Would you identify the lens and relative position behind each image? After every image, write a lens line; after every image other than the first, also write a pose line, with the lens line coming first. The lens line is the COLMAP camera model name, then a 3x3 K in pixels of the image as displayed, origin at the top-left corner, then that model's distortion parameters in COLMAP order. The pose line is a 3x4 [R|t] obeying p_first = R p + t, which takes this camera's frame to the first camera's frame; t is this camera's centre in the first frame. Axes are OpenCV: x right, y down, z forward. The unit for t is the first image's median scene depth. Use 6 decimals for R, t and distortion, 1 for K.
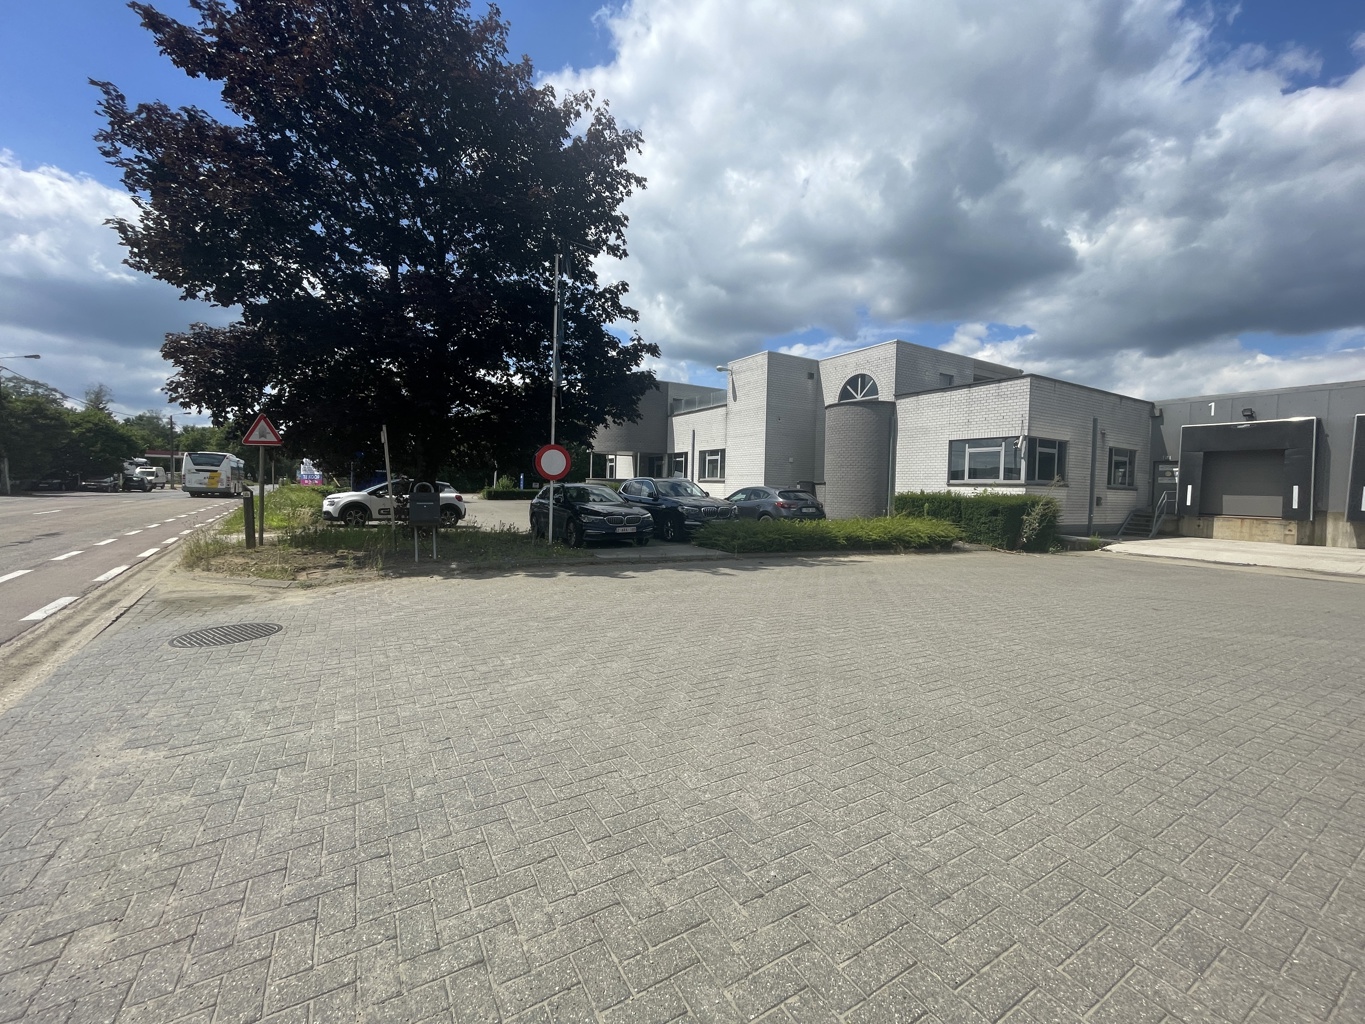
lens RADIAL K [[541.0, 0, 676.3], [0, 541.0, 503.1], [0, 0, 1]] dist [-0.010899, -0.000416]
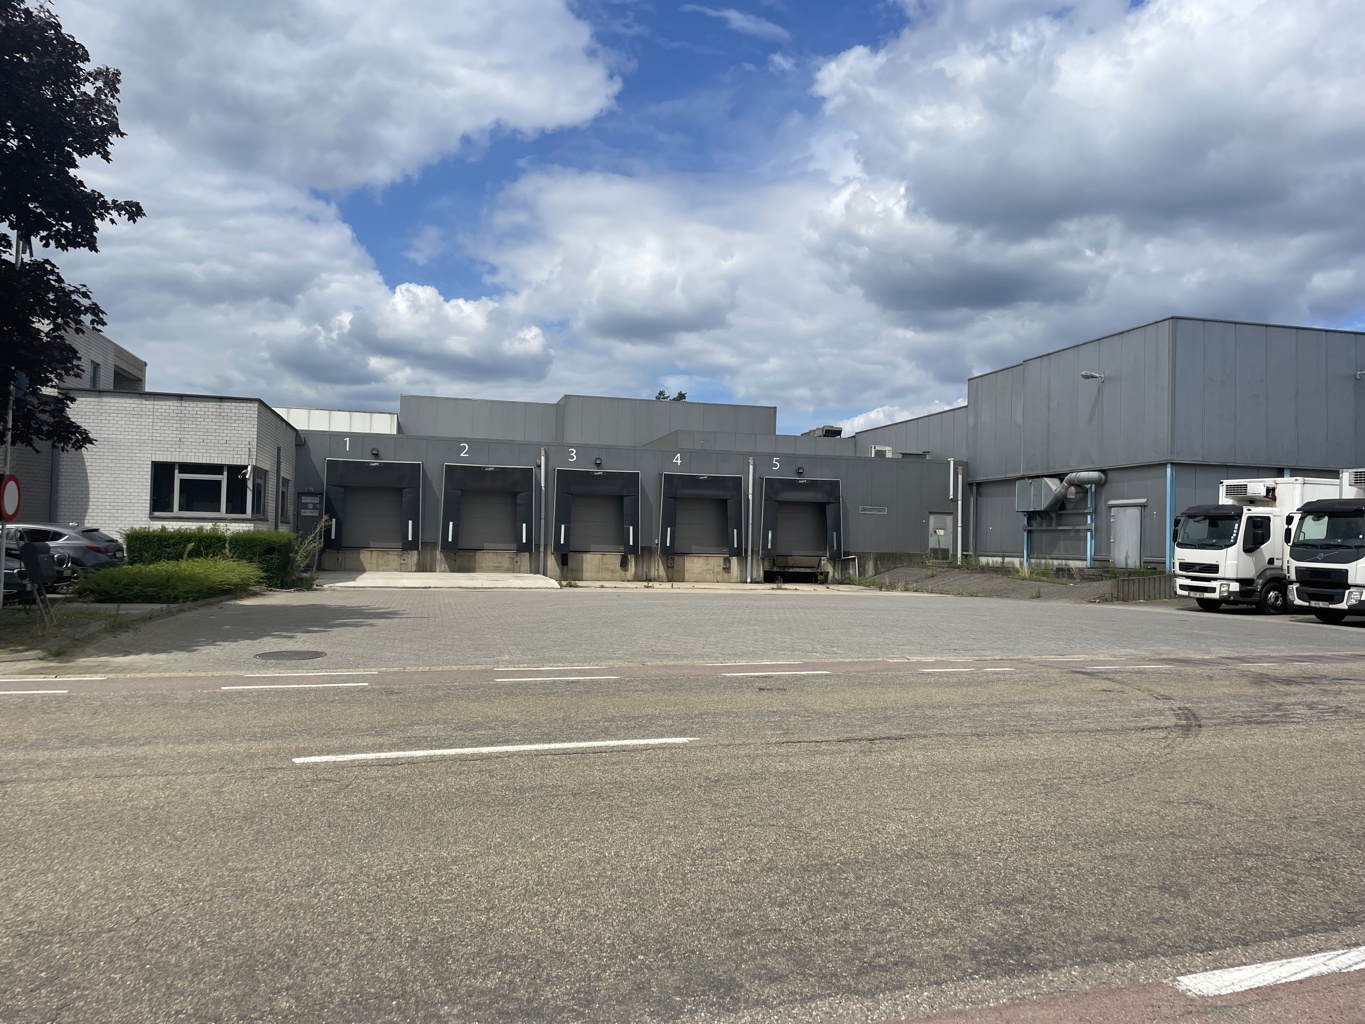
lens RADIAL K [[1044.1, 0, 690.2], [0, 1044.1, 464.3], [0, 0, 1]] dist [0.061031, -0.094728]
pose [[0.250567, 0.050371, 0.966788, -0.826022], [0.010997, 0.998433, -0.054870, -0.021512], [-0.968037, 0.024380, 0.249620, -0.143760]]
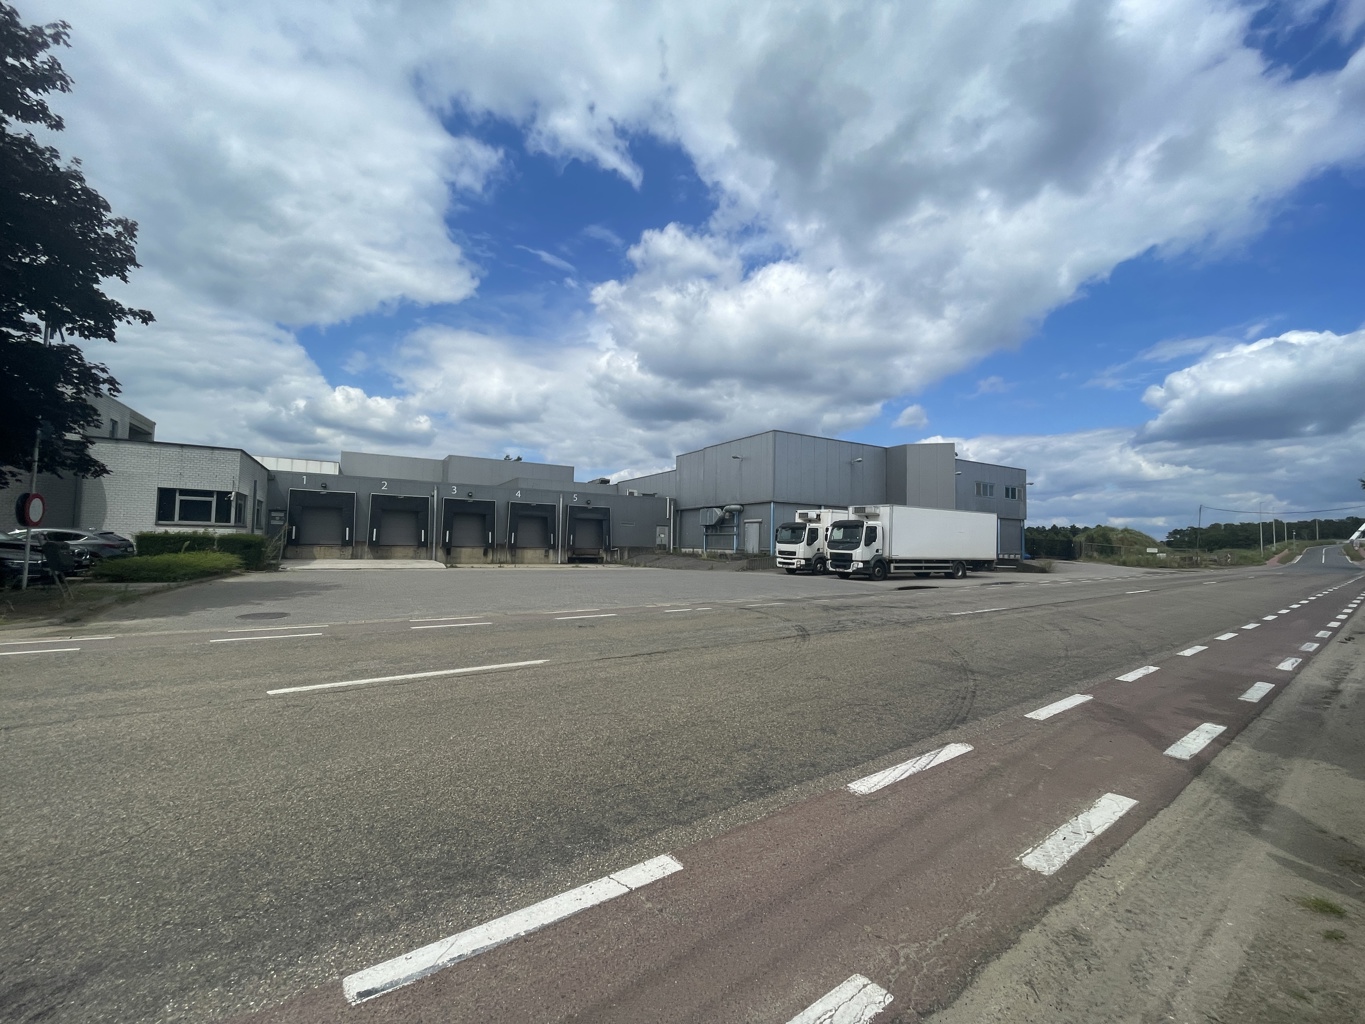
lens RADIAL K [[554.1, 0, 682.5], [0, 554.1, 512.0], [0, 0, 1]] dist [-0.019763, -0.000215]
pose [[-0.039081, 0.030334, 0.998776, -0.752842], [0.005935, 0.999529, -0.030125, -0.021134], [-0.999218, 0.004750, -0.039243, -0.089225]]
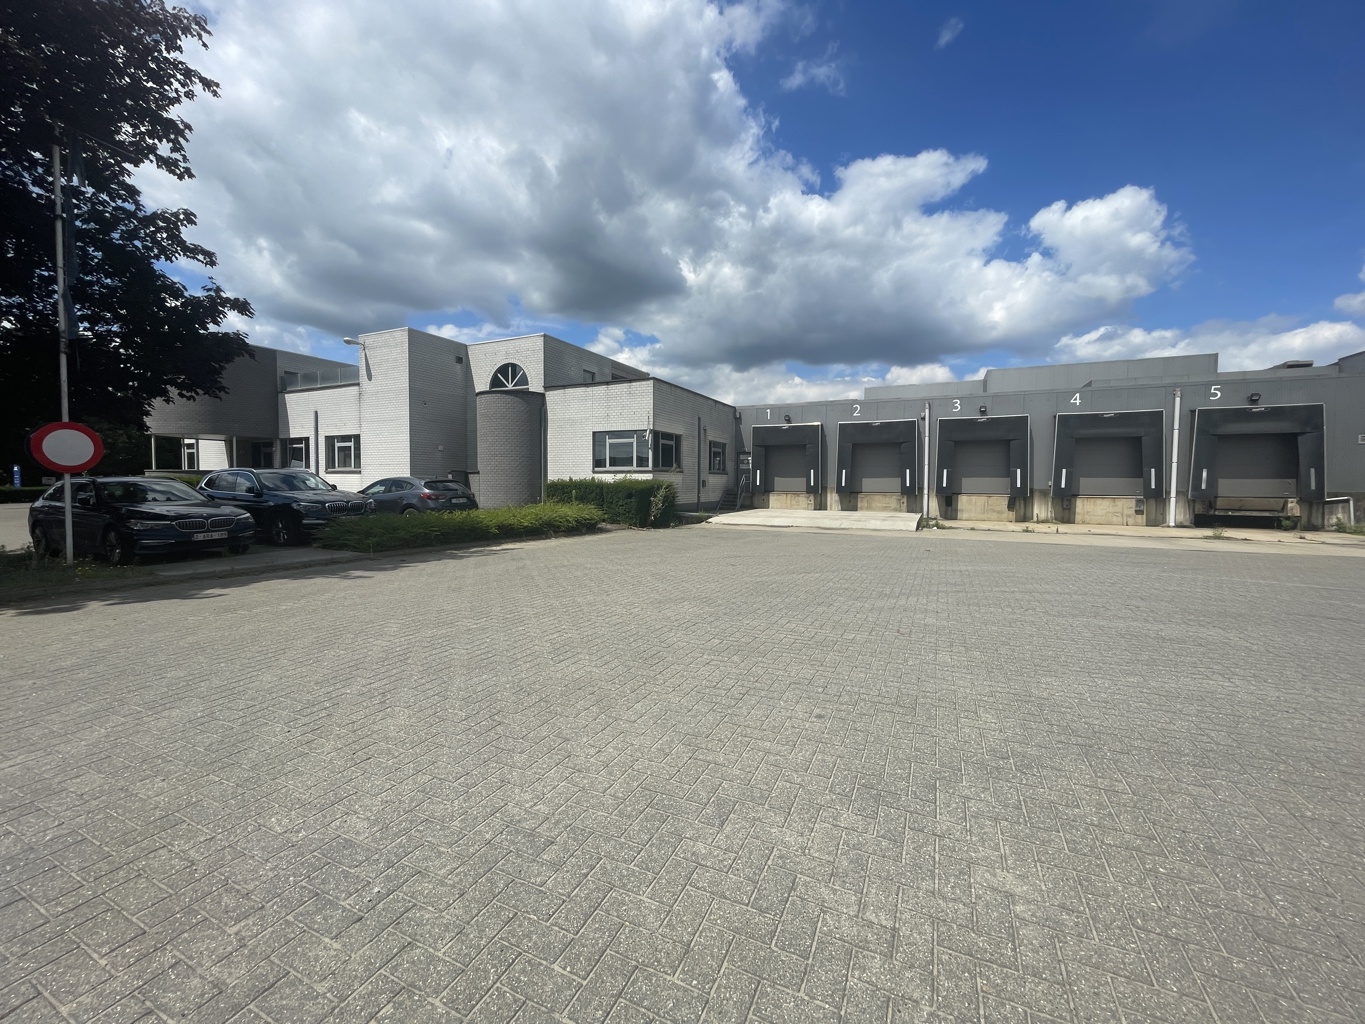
lens RADIAL K [[543.0, 0, 676.3], [0, 543.0, 504.1], [0, 0, 1]] dist [-0.019290, 0.002959]
pose [[0.822091, -0.045366, 0.567546, 0.013348], [0.032659, 0.998937, 0.032542, 0.000468], [-0.568418, -0.008217, 0.822699, -0.007138]]
